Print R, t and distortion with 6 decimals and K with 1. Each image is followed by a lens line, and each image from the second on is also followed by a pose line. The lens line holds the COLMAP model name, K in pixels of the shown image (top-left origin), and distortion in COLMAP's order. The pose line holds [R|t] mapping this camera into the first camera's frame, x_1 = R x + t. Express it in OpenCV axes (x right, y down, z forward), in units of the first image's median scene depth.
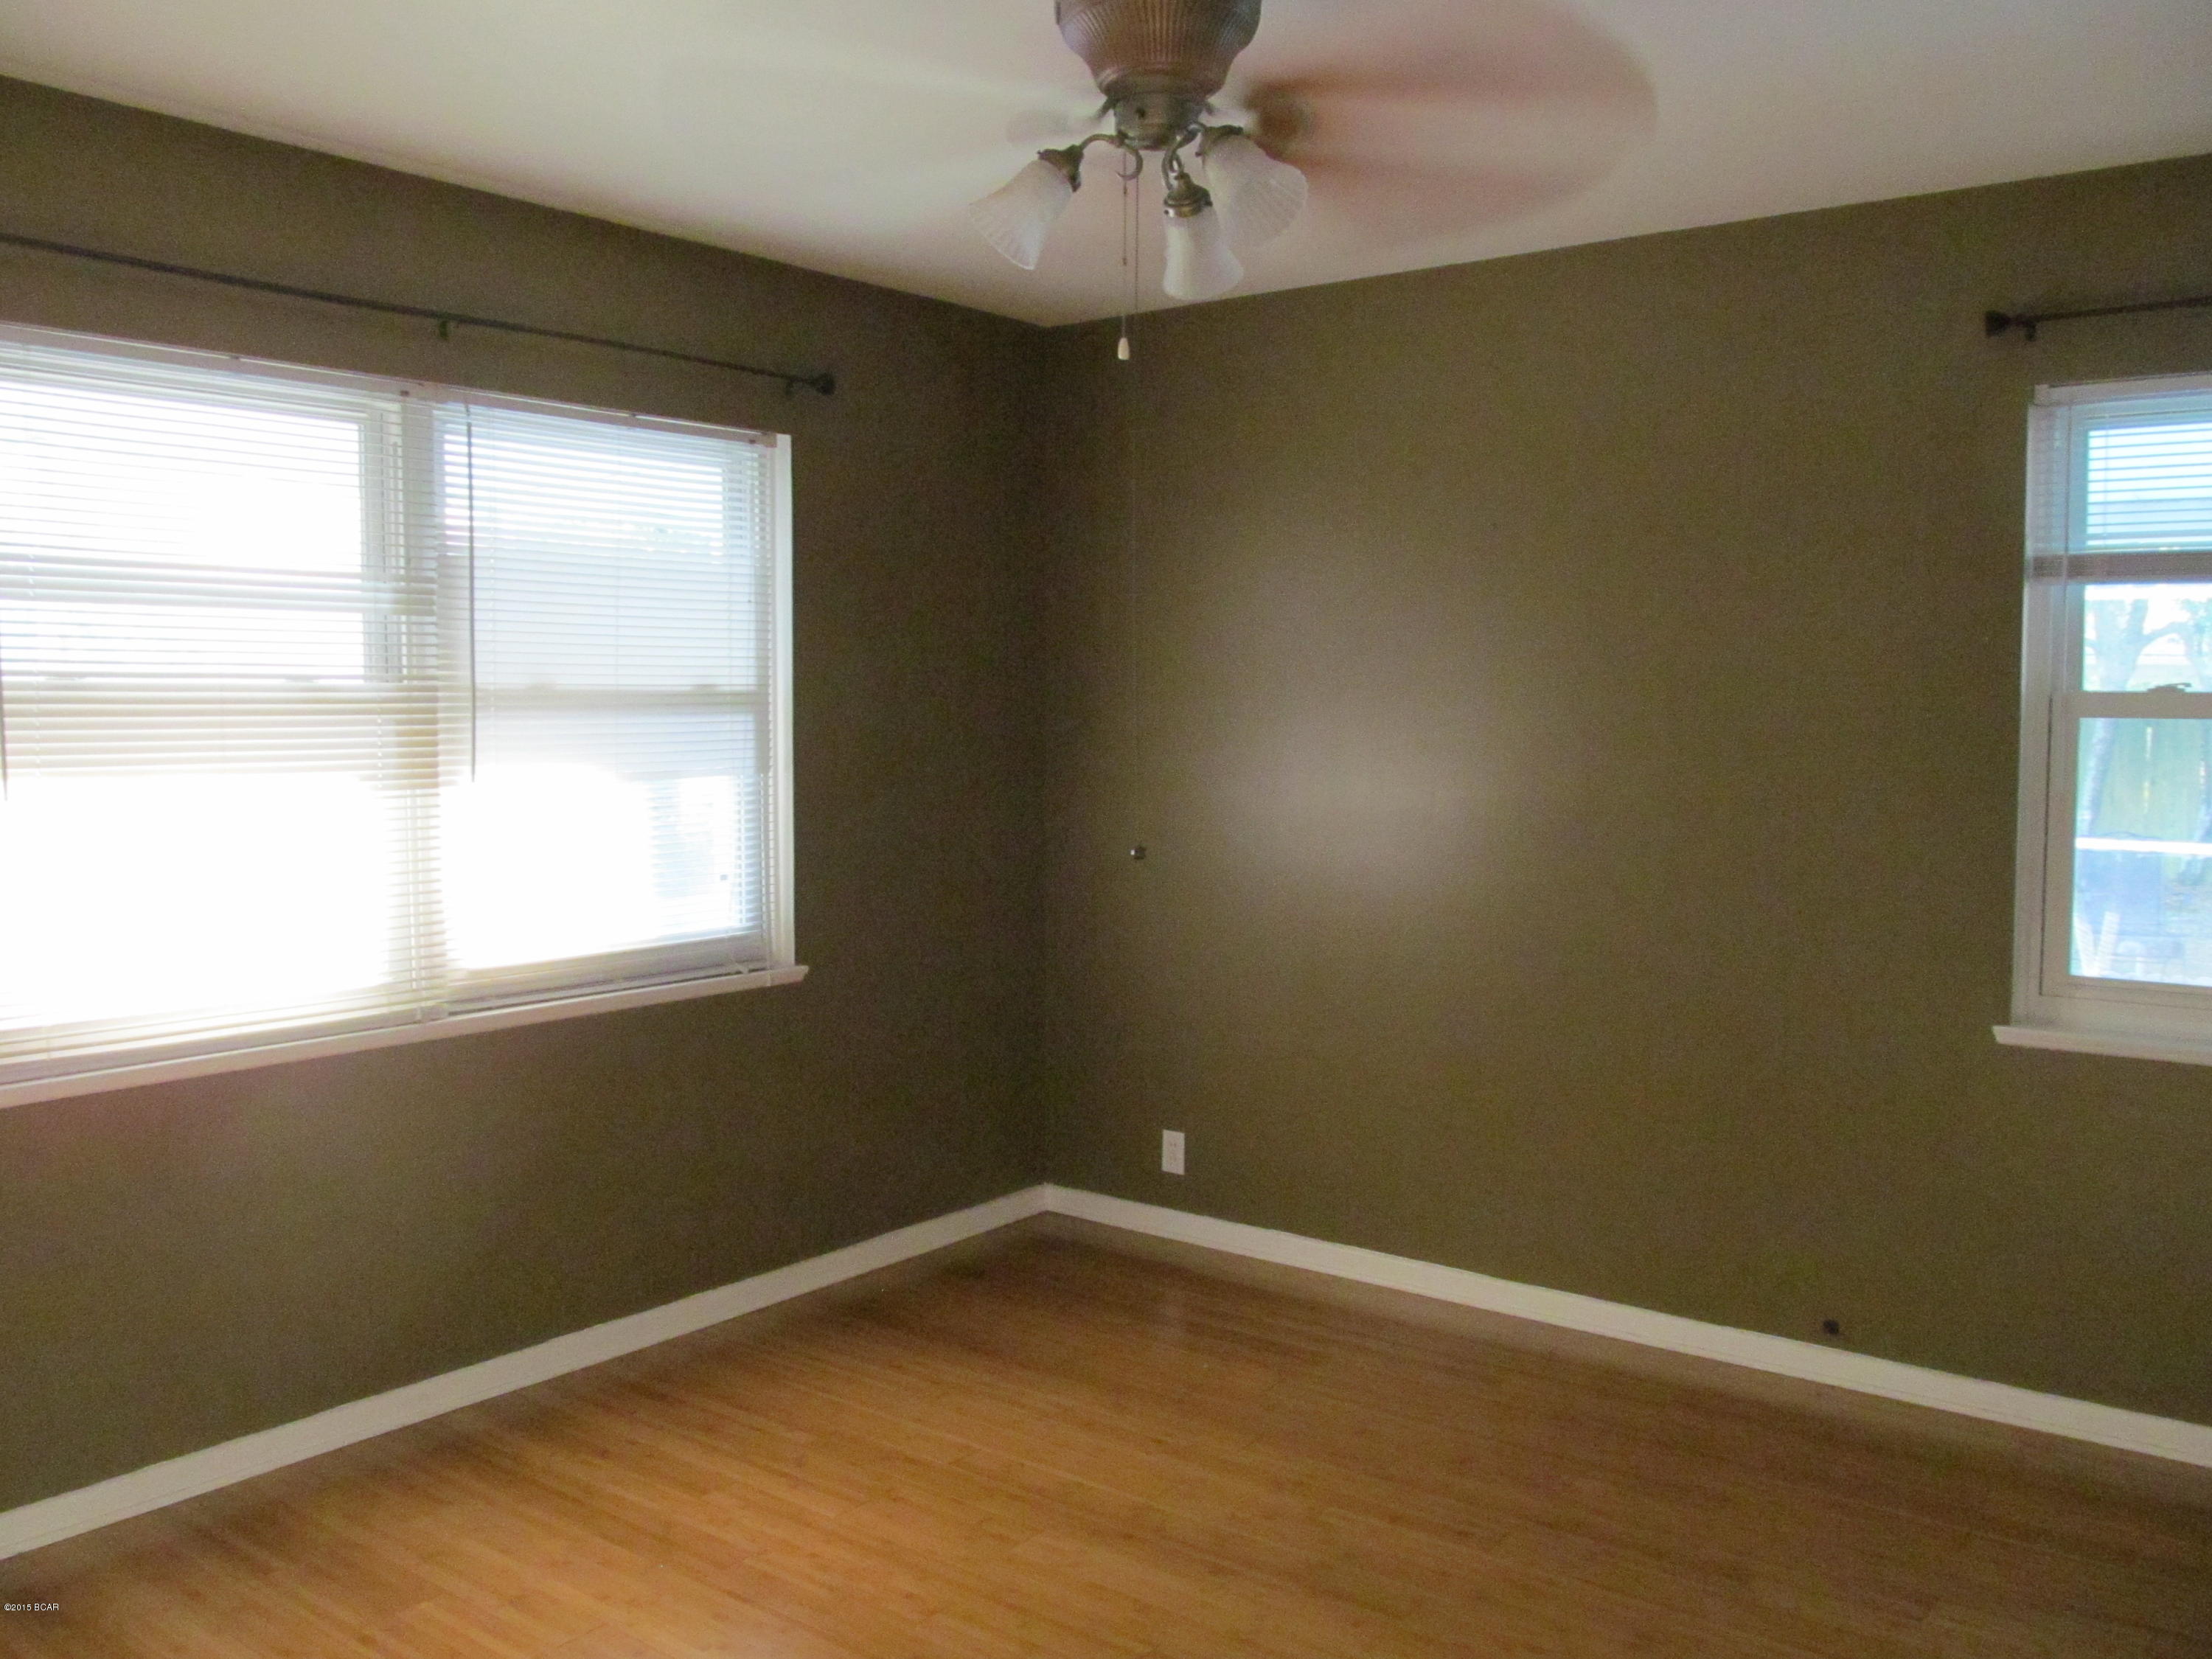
lens RADIAL K [[1829.2, 0, 1119.5], [0, 1829.2, 824.7], [0, 0, 1]] dist [-0.064126, 0.001224]
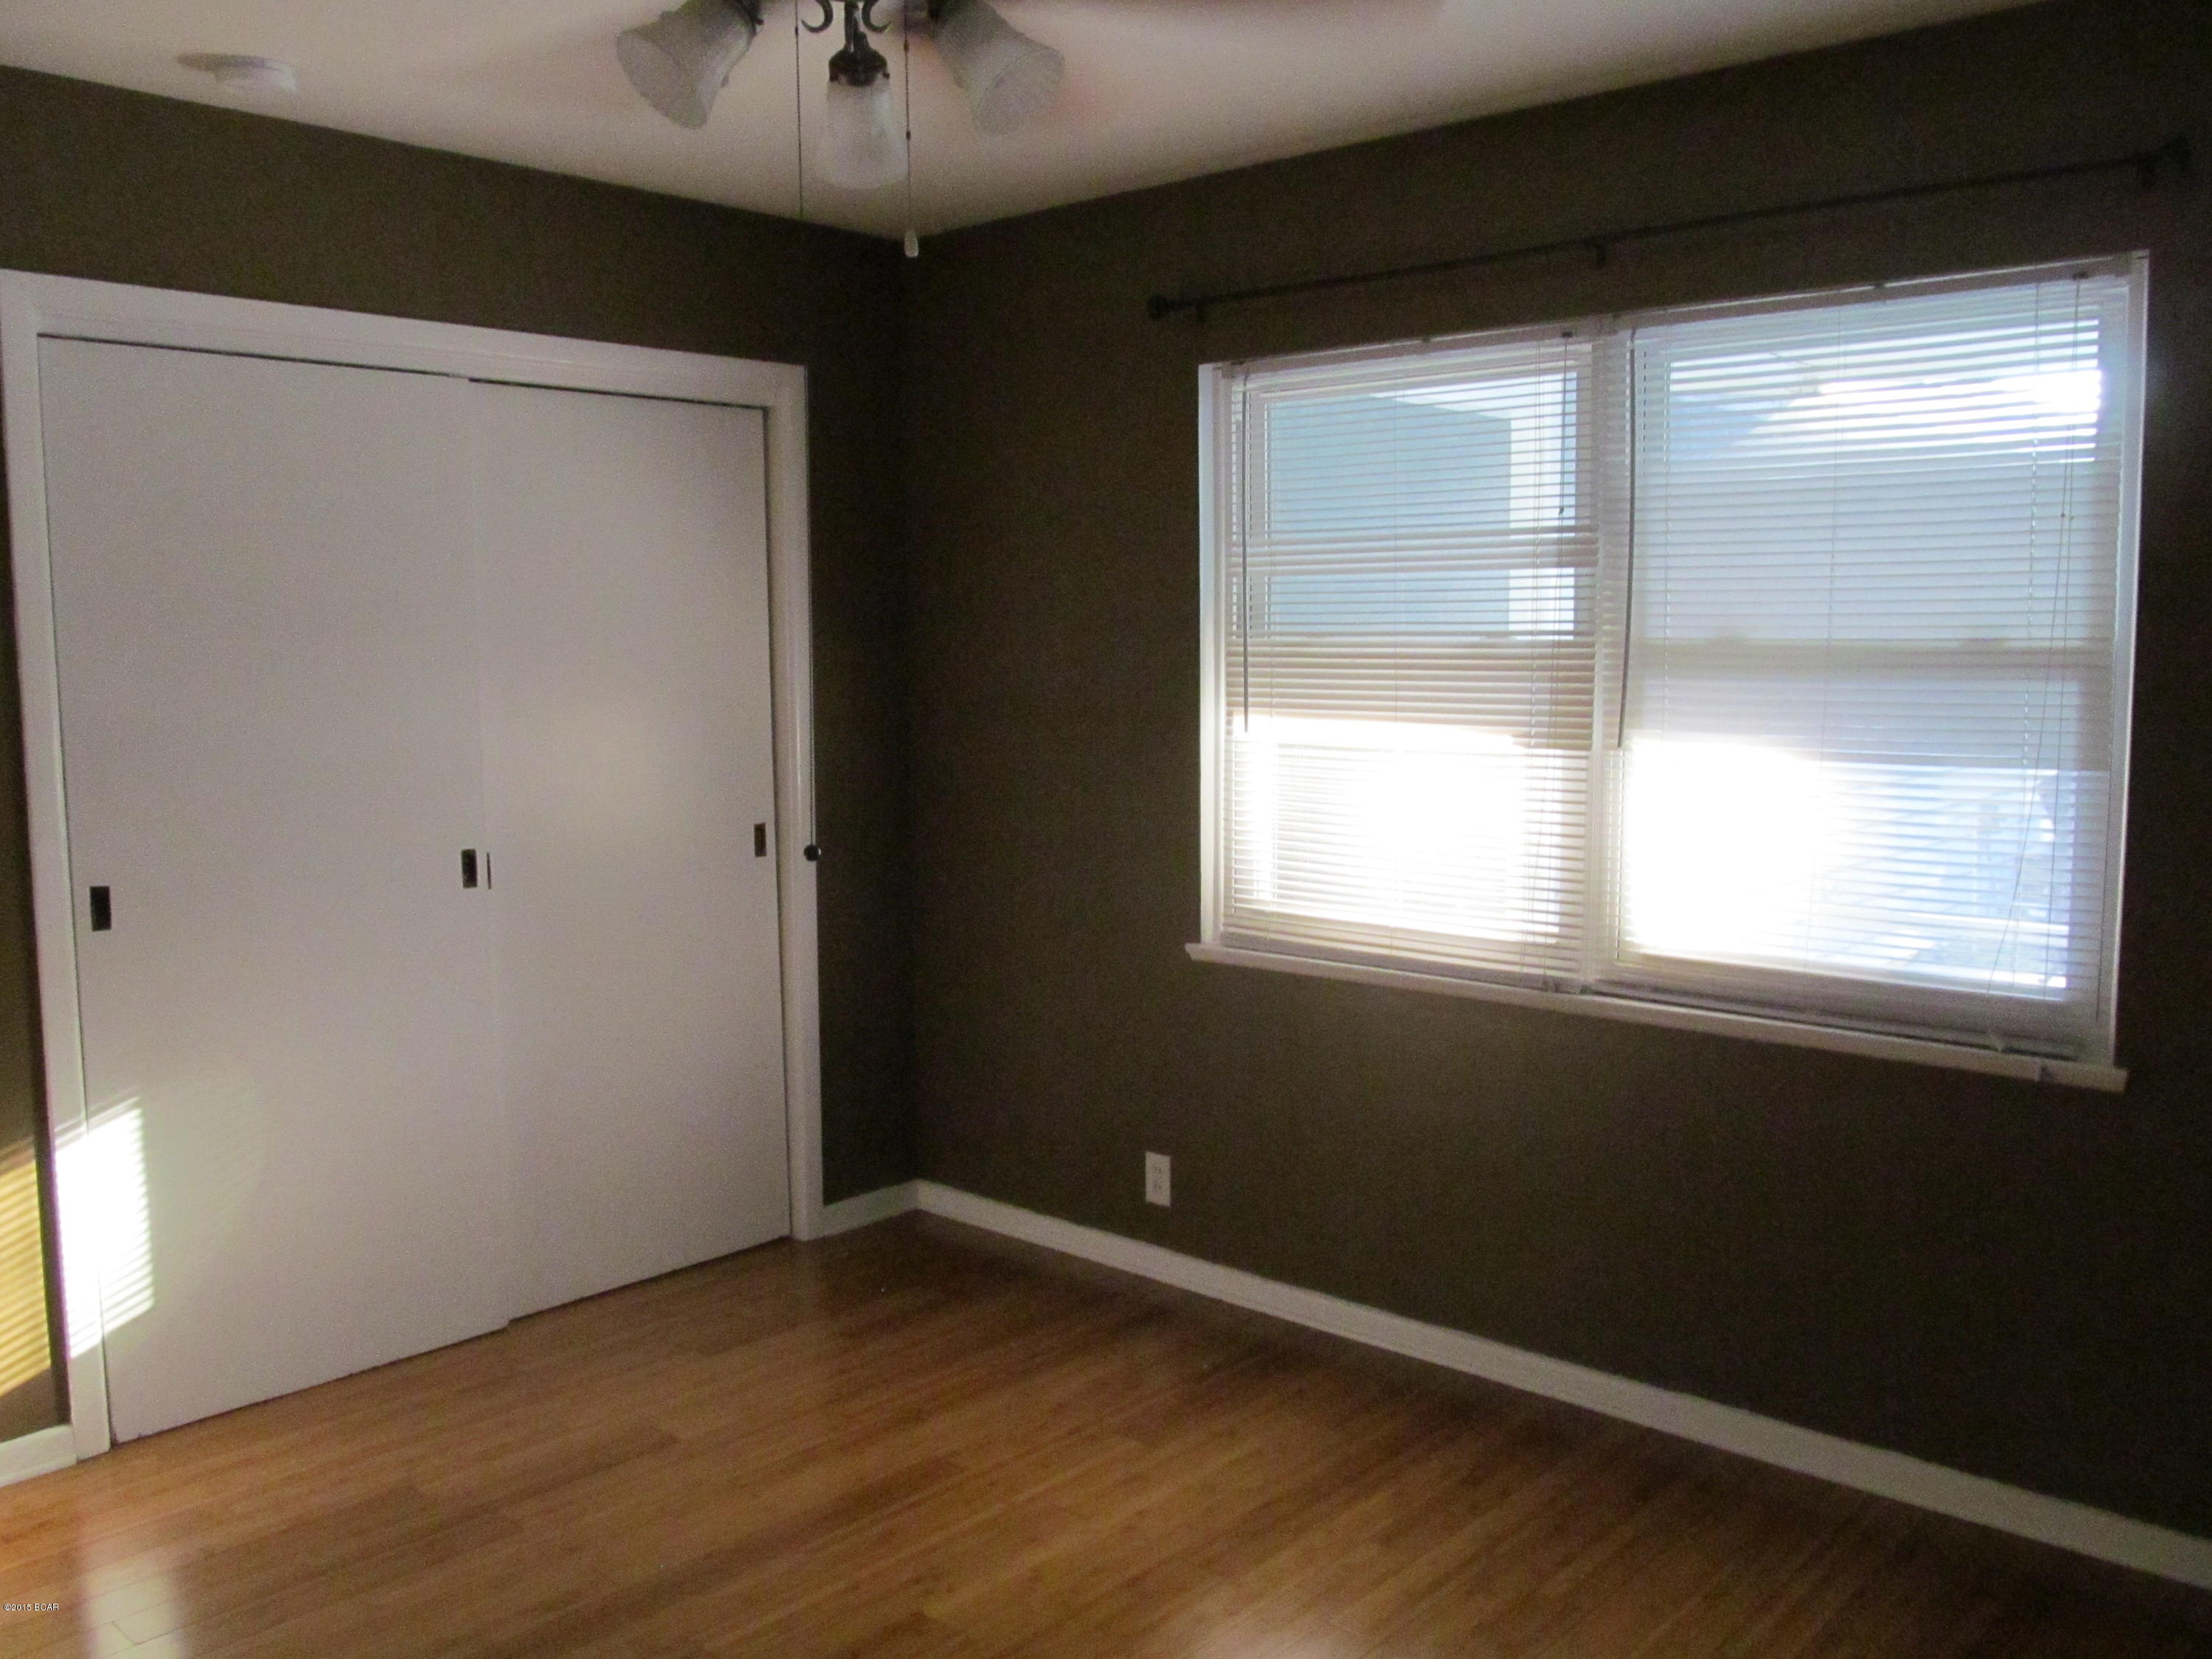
lens RADIAL K [[1813.1, 0, 1117.4], [0, 1813.1, 822.1], [0, 0, 1]] dist [-0.070315, 0.011376]
pose [[-0.070178, 0.098765, -0.992633, 0.581967], [-0.063710, 0.992611, 0.103267, -0.065399], [0.995498, 0.070487, -0.063367, 0.831562]]
